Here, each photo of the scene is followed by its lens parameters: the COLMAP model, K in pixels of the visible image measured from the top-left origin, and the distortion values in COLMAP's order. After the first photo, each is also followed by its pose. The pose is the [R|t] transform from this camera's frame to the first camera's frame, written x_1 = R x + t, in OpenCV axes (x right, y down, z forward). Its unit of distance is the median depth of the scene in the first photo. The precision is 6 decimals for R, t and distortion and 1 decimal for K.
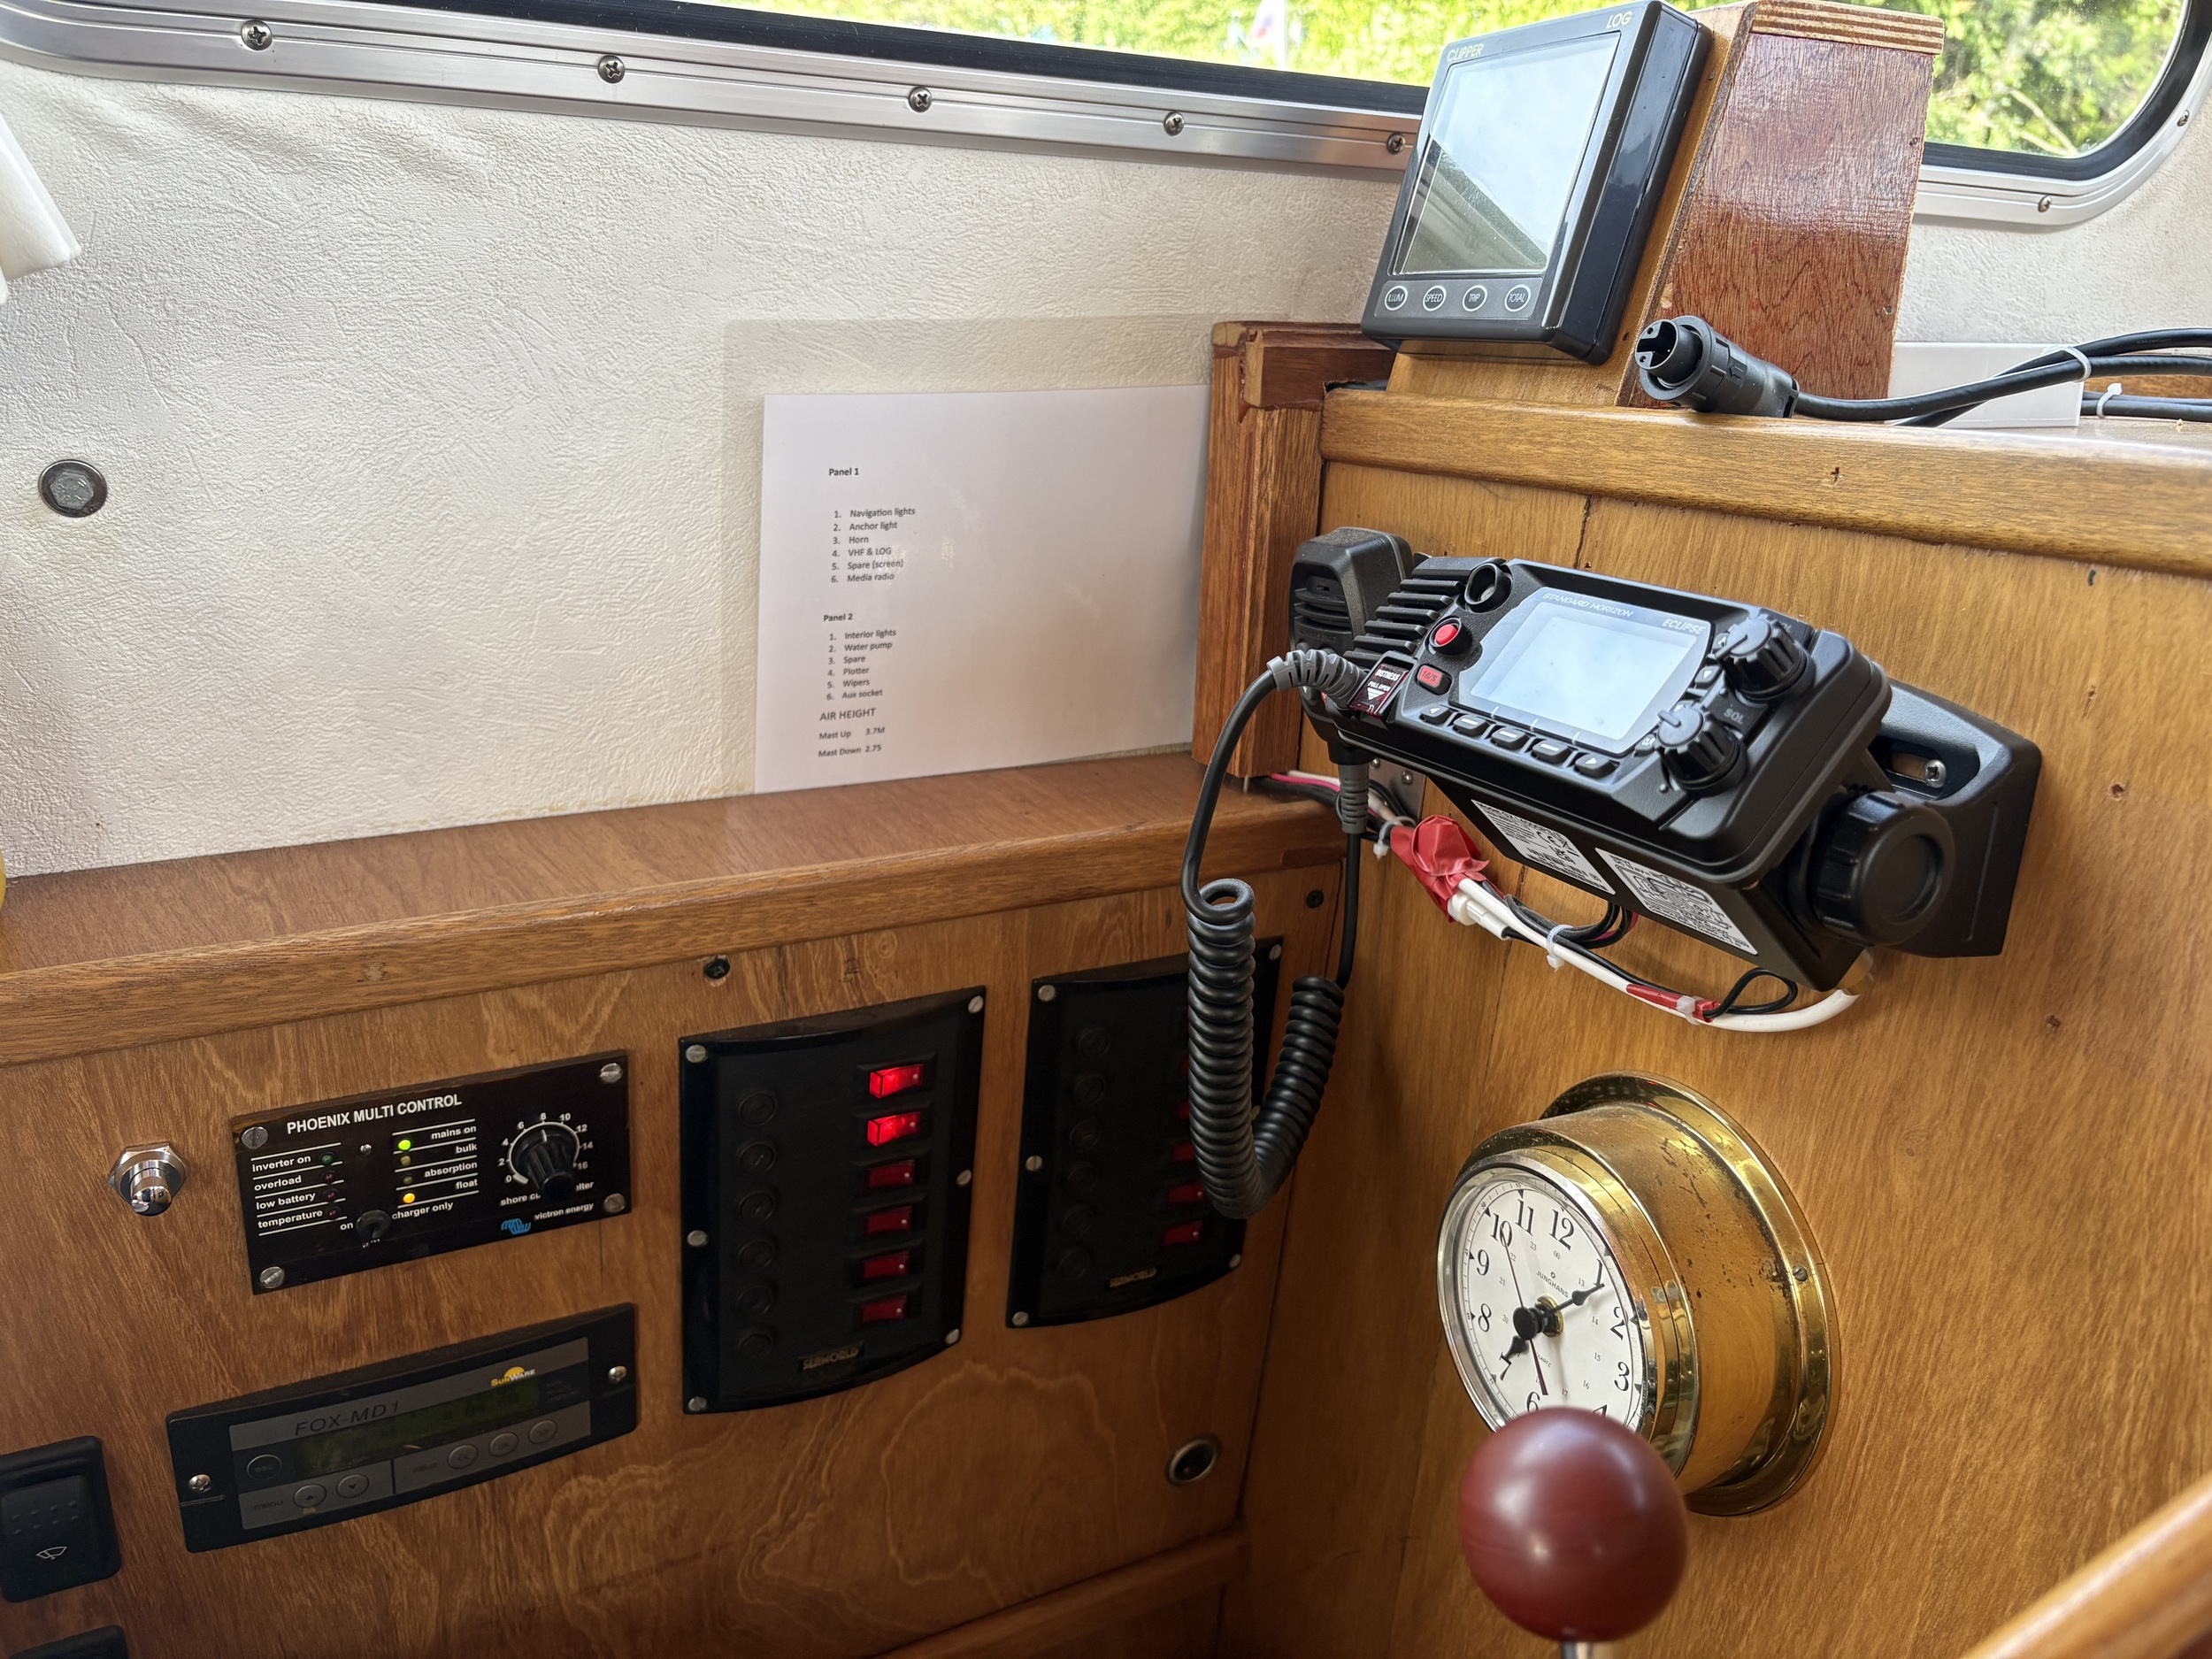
lens RADIAL K [[1705.4, 0, 1101.8], [0, 1705.4, 844.4], [0, 0, 1]] dist [0.057376, -0.045148]
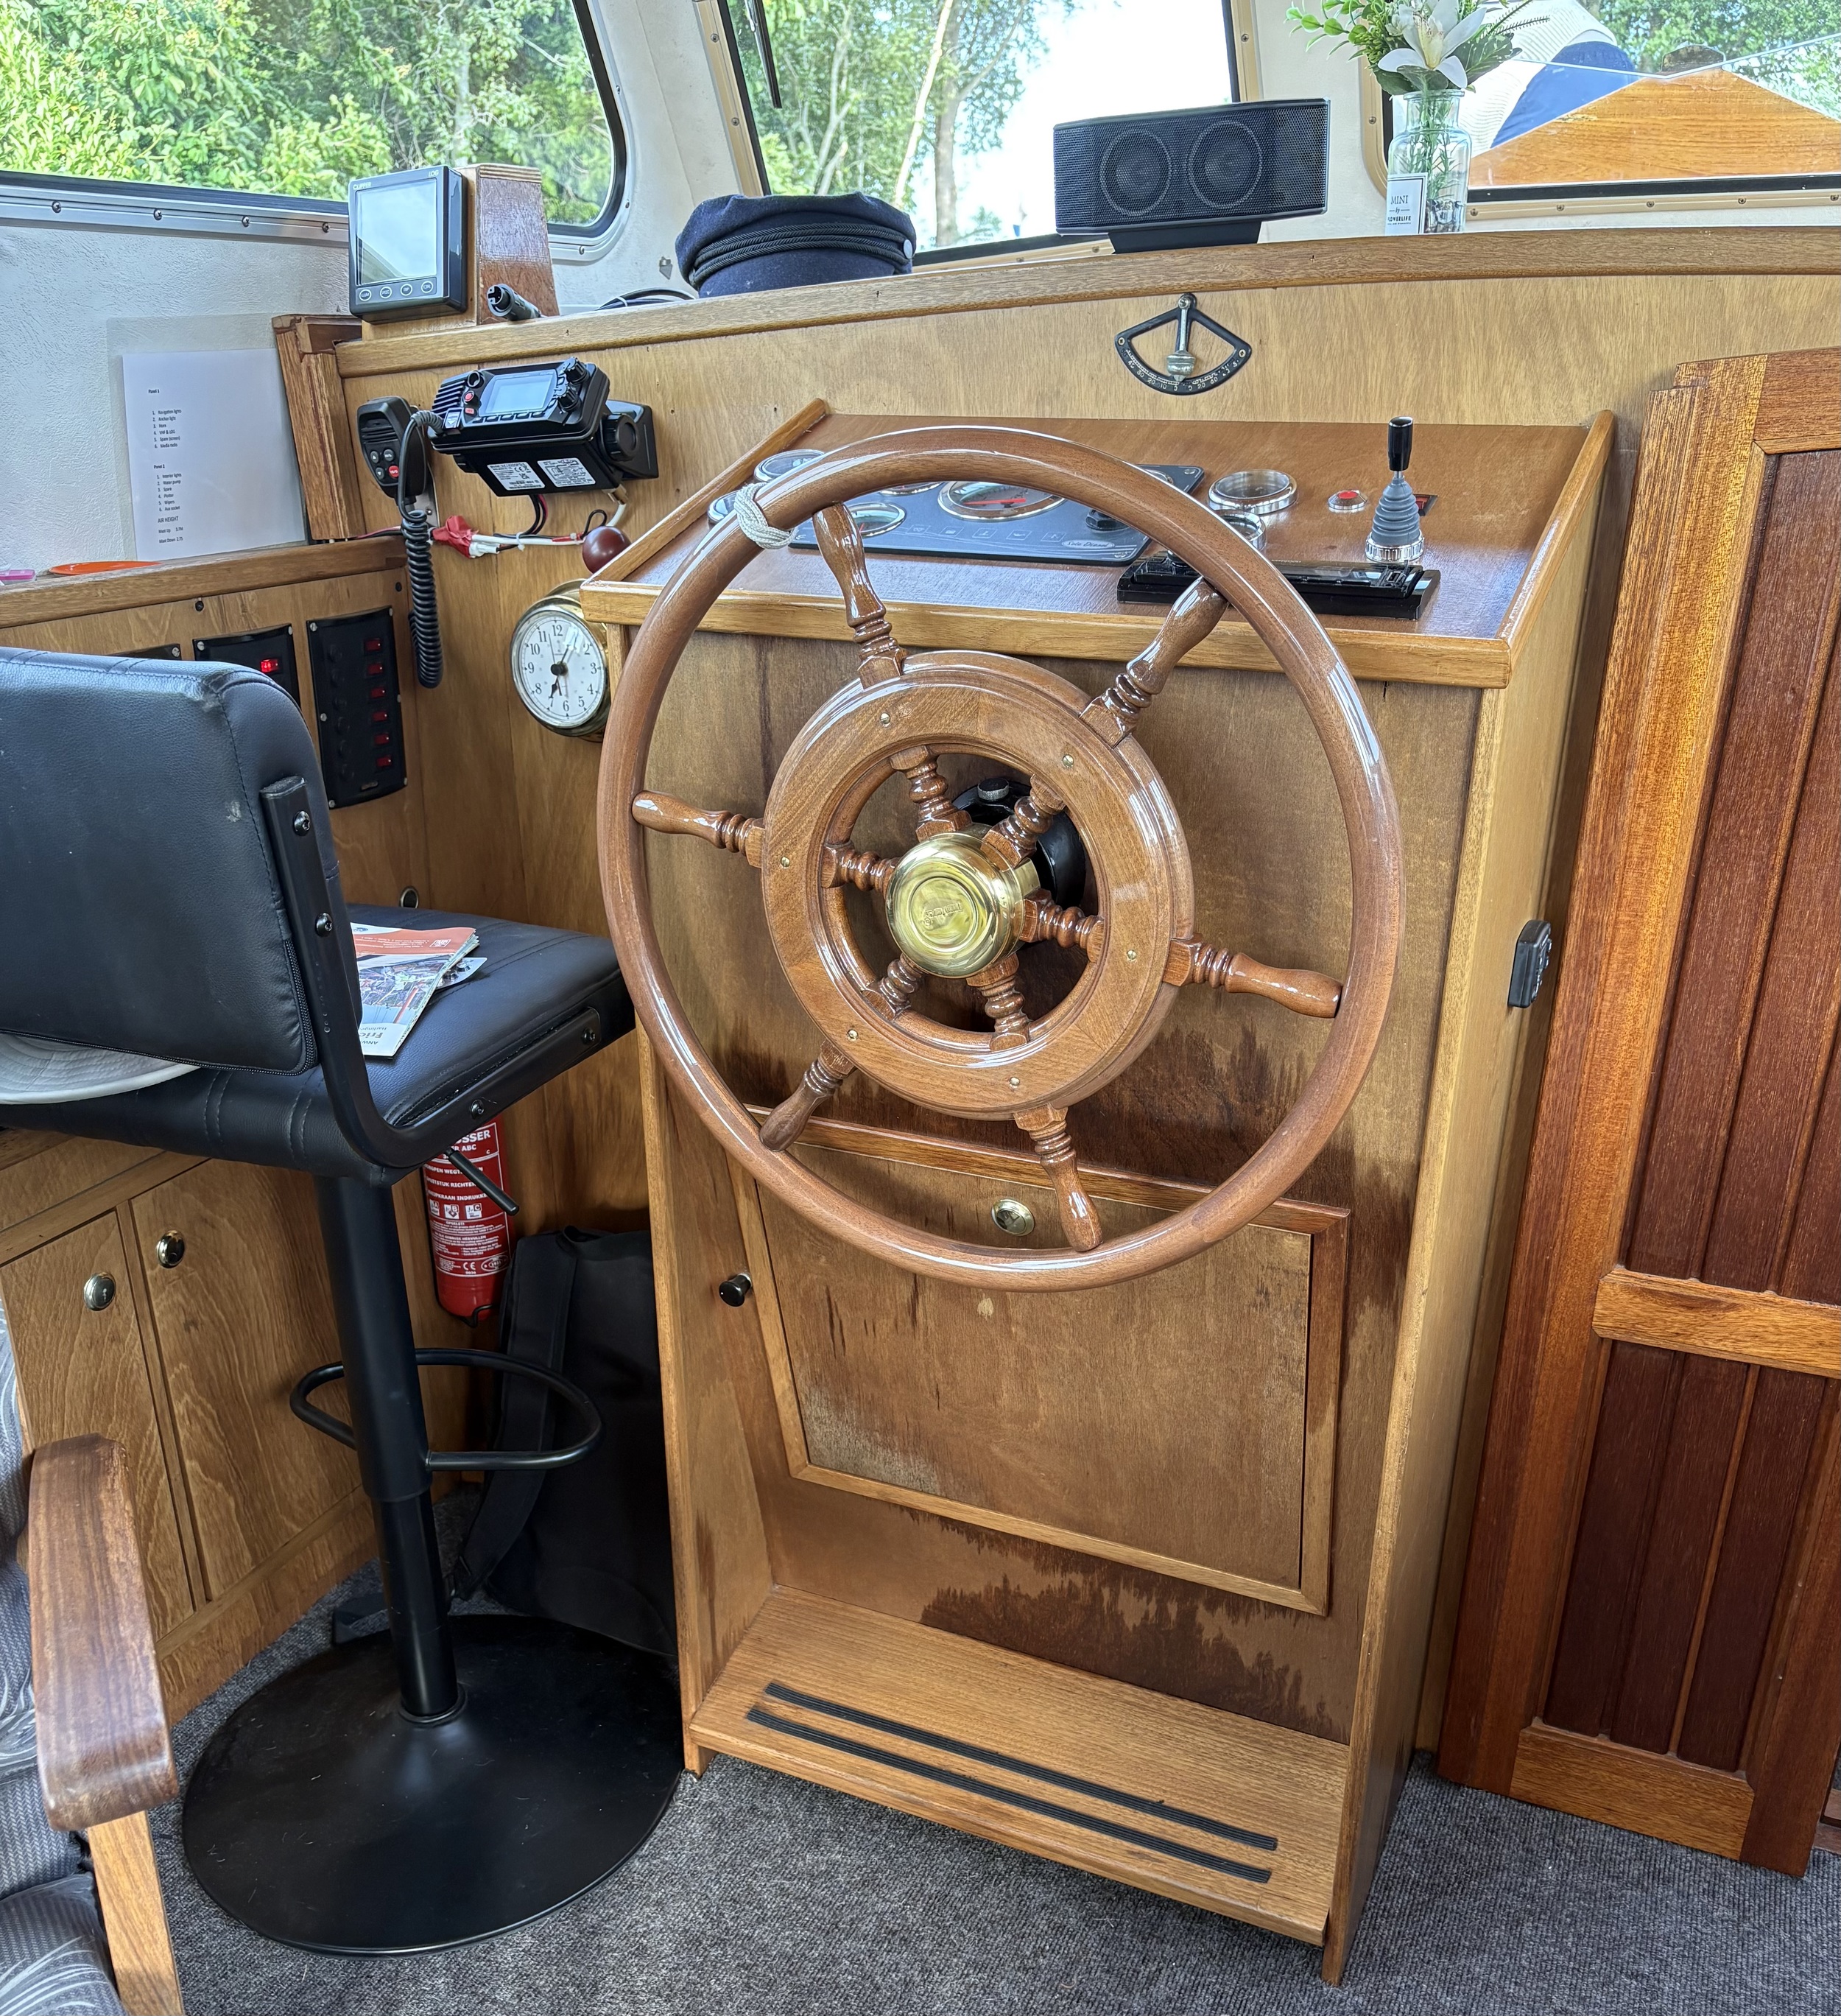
lens RADIAL K [[1900.2, 0, 923.1], [0, 1900.2, 1254.4], [0, 0, 1]] dist [0.018139, 0.000000]
pose [[0.793014, -0.323151, 0.516433, -1.034797], [0.267026, 0.946325, 0.182115, 0.676279], [-0.547564, -0.006518, 0.836738, -1.677877]]
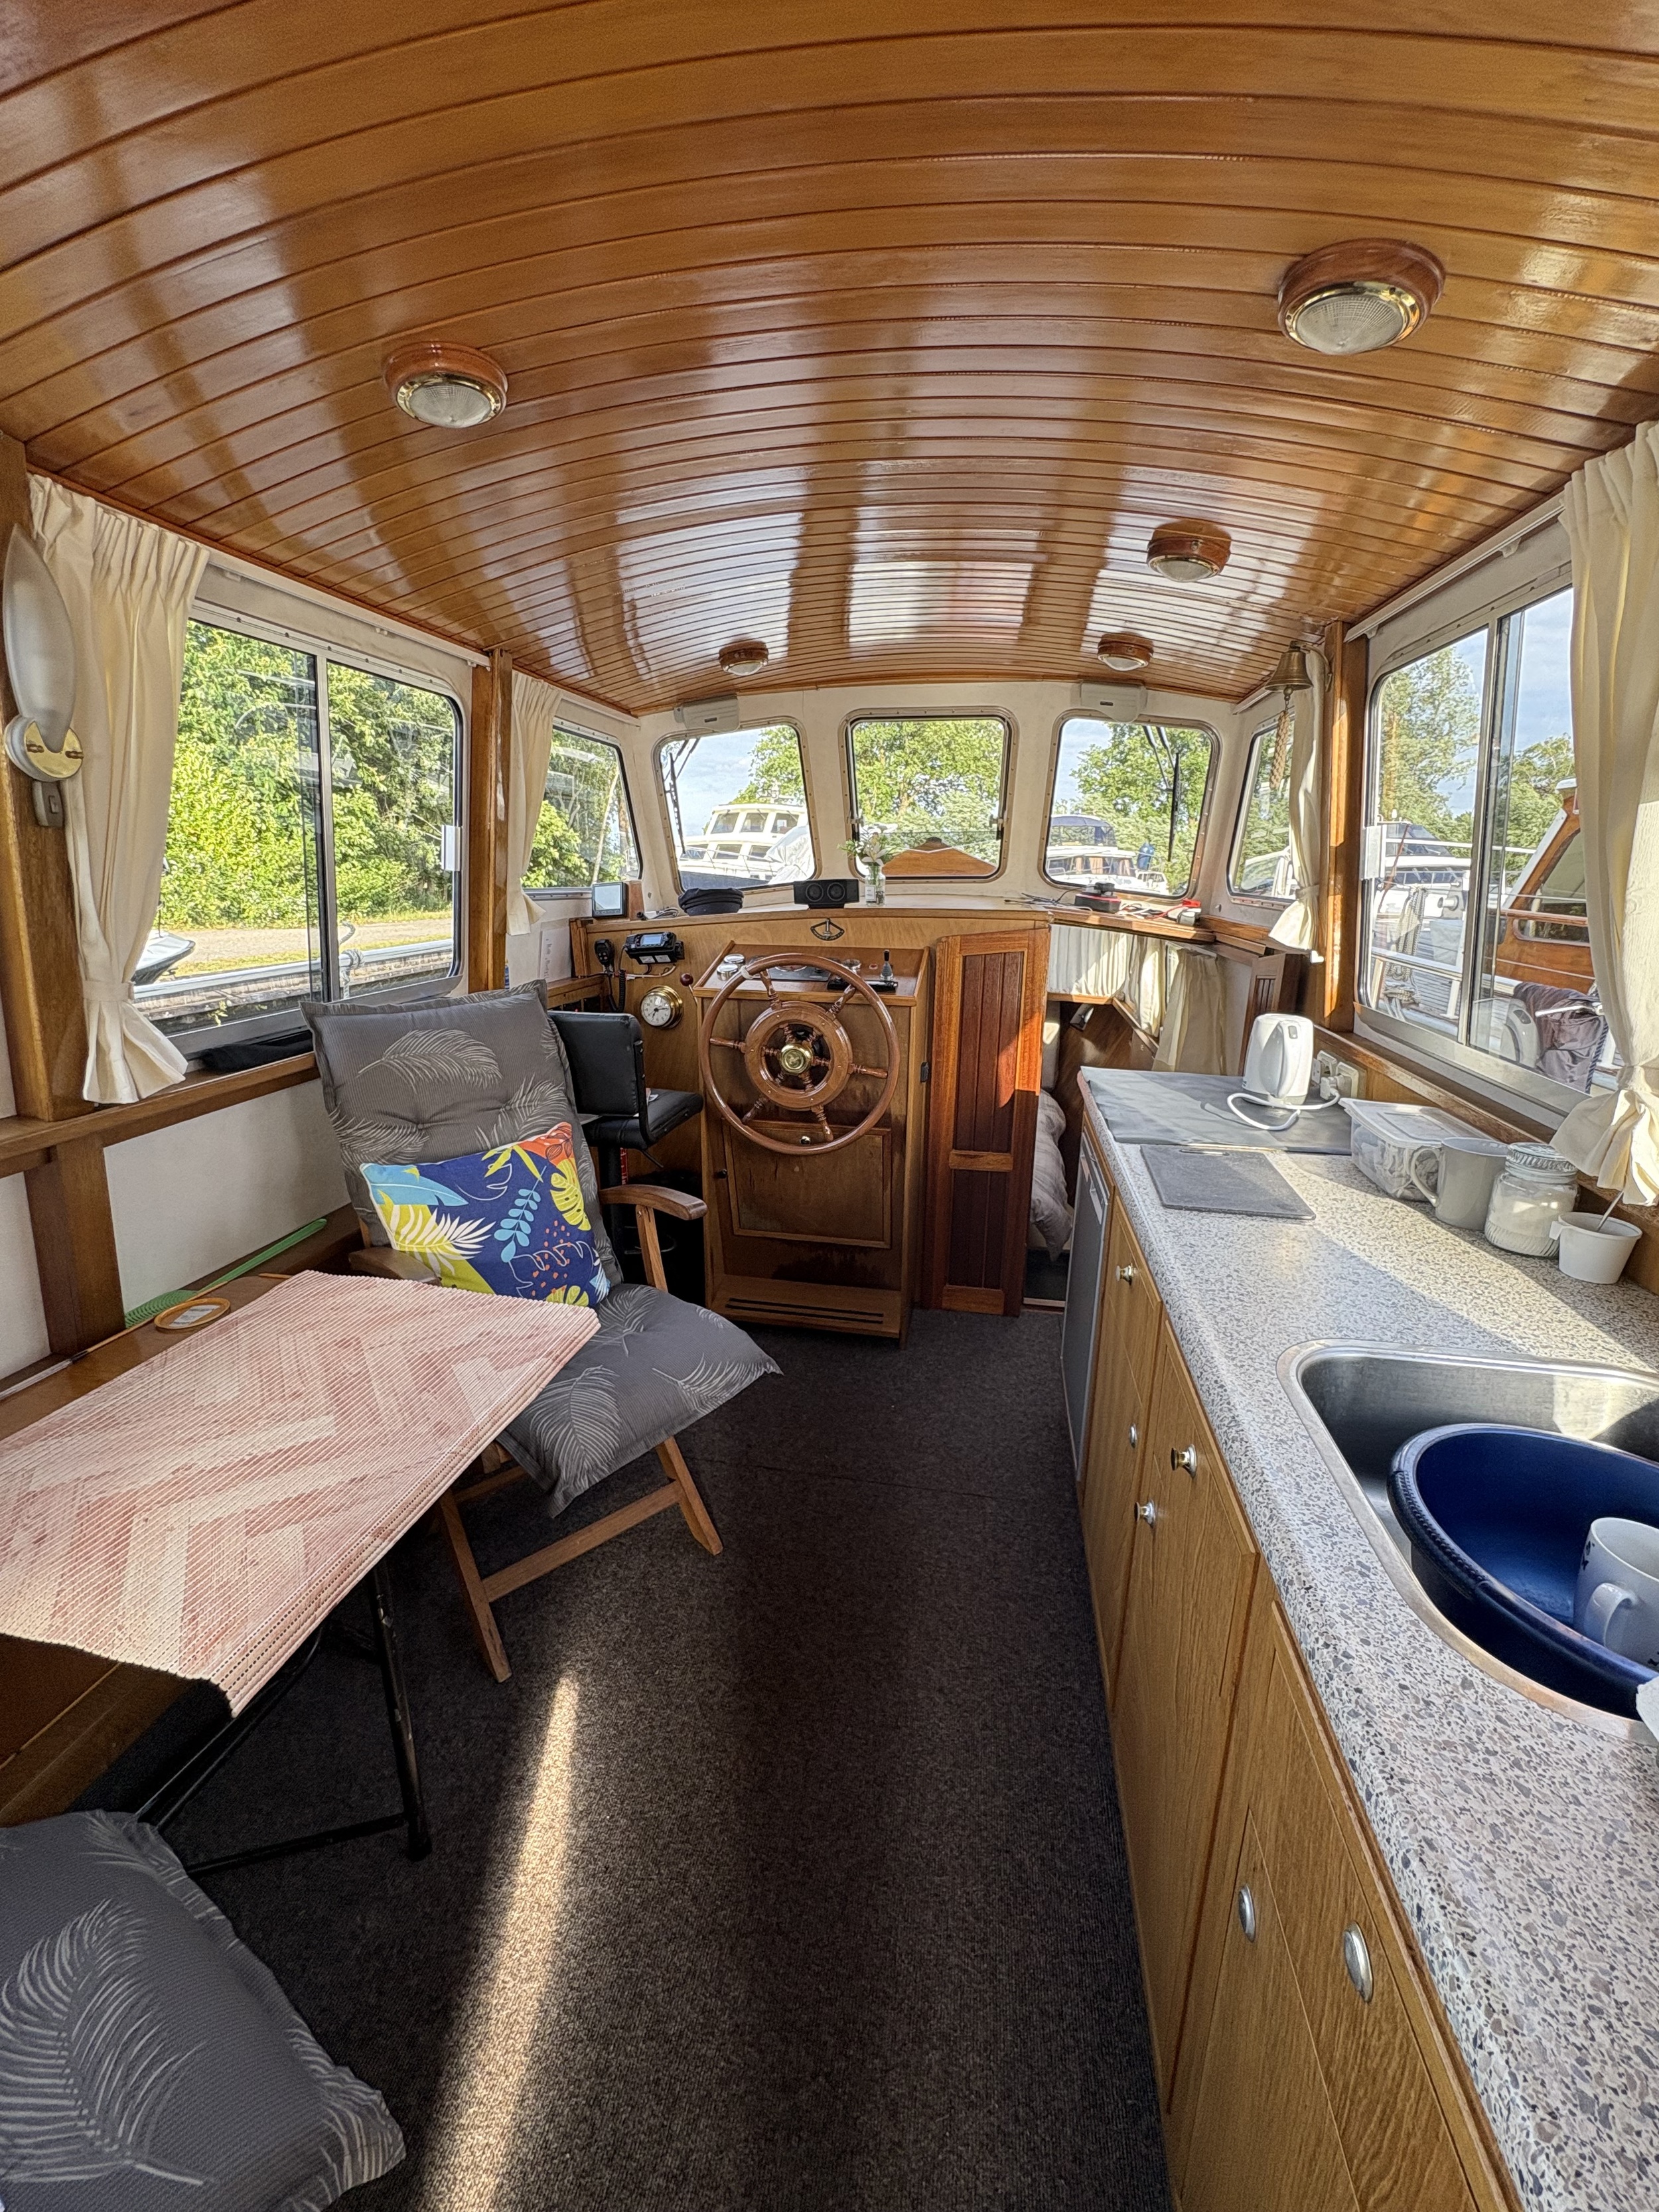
lens RADIAL K [[881.0, 0, 831.8], [0, 881.0, 1102.4], [0, 0, 1]] dist [-0.004472, -0.000161]
pose [[0.625442, -0.246165, 0.740422, -2.669057], [0.307982, 0.949766, 0.055608, 0.719238], [-0.716916, 0.193257, 0.669838, -2.692558]]
